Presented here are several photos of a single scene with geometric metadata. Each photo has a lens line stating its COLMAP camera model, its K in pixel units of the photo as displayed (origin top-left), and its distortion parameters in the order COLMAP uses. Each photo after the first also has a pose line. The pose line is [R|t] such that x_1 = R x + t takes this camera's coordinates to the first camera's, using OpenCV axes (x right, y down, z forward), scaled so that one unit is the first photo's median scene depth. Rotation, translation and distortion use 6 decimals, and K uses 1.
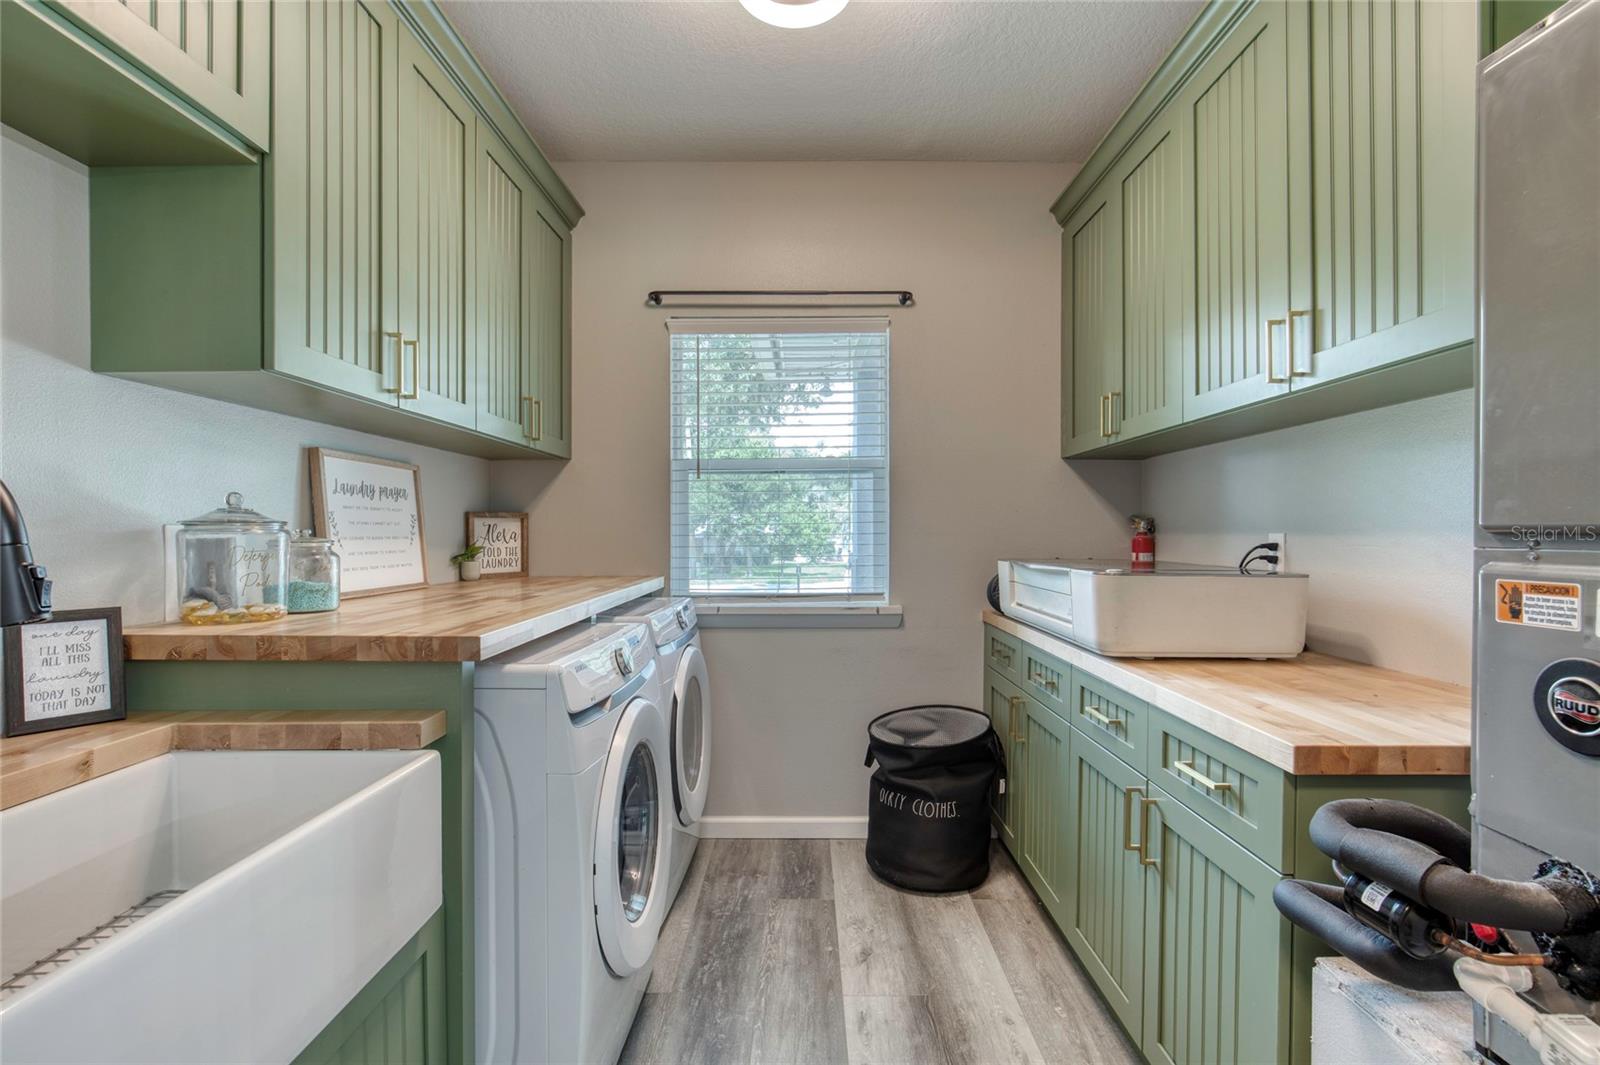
lens RADIAL K [[736.9, 0, 783.4], [0, 736.9, 526.9], [0, 0, 1]] dist [-0.018244, 0.007837]
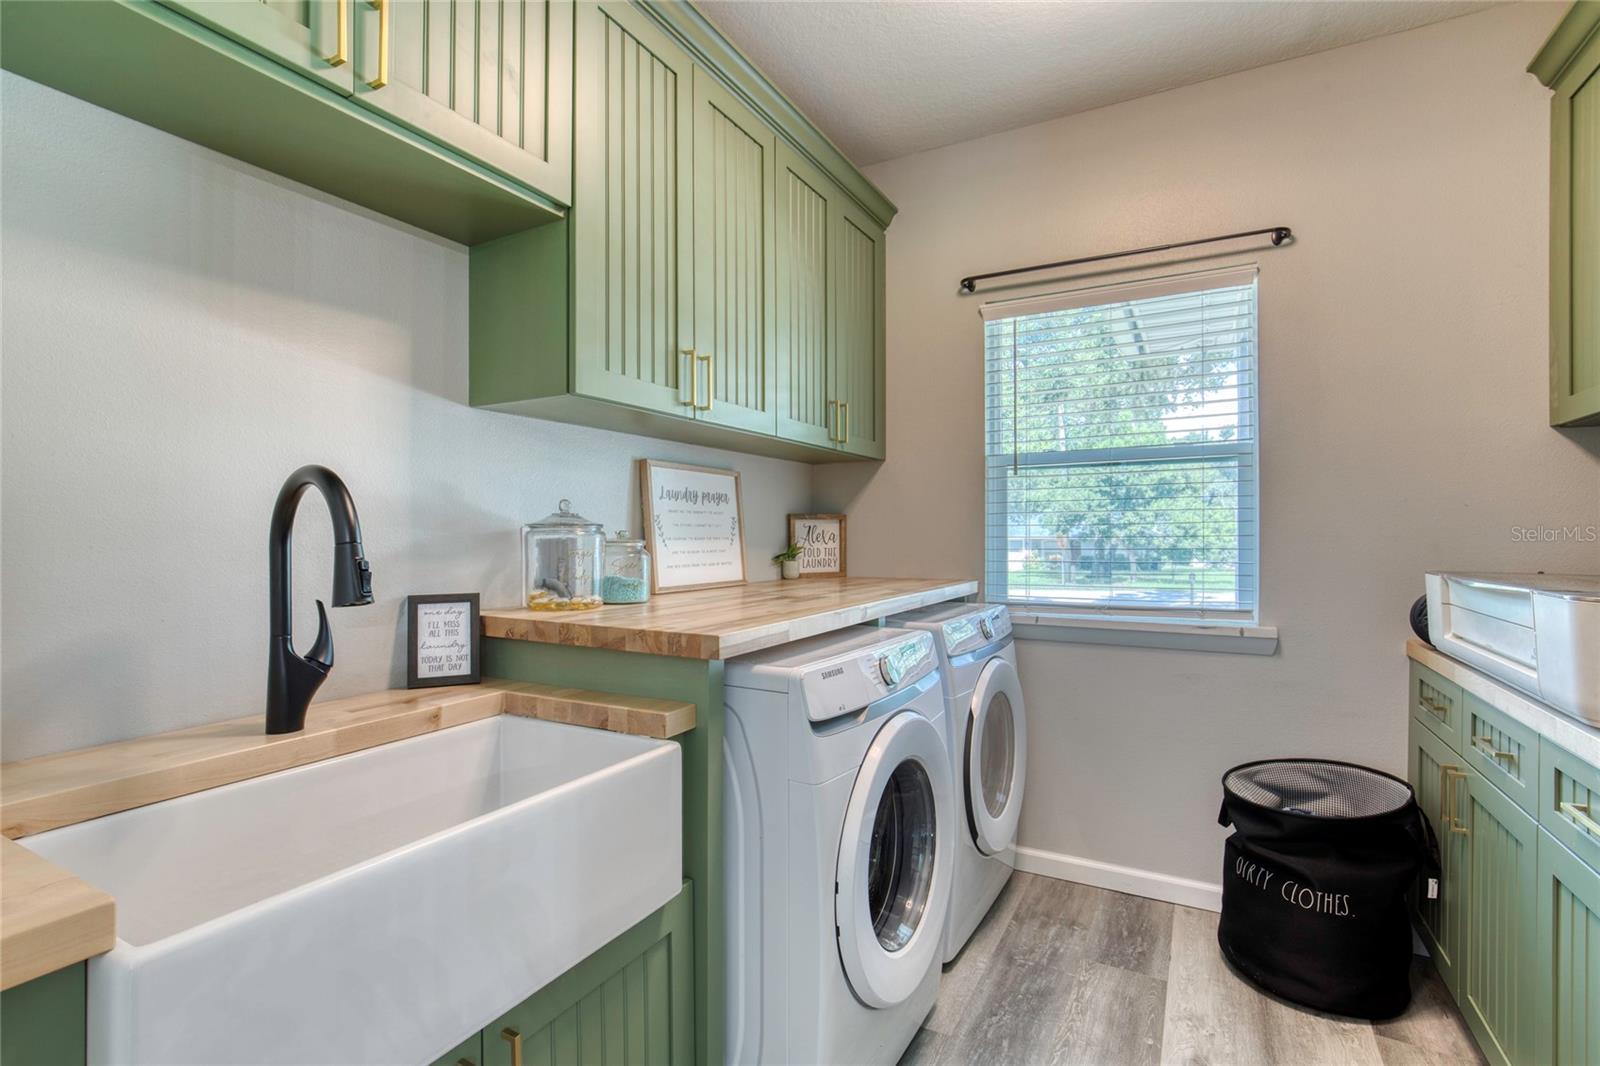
lens RADIAL K [[736.9, 0, 800.8], [0, 736.9, 524.4], [0, 0, 1]] dist [-0.018244, 0.007837]
pose [[0.882428, -0.004144, -0.470430, 0.093448], [0.002023, 0.999985, -0.005013, -0.000391], [0.470444, 0.003472, 0.882423, 0.082608]]
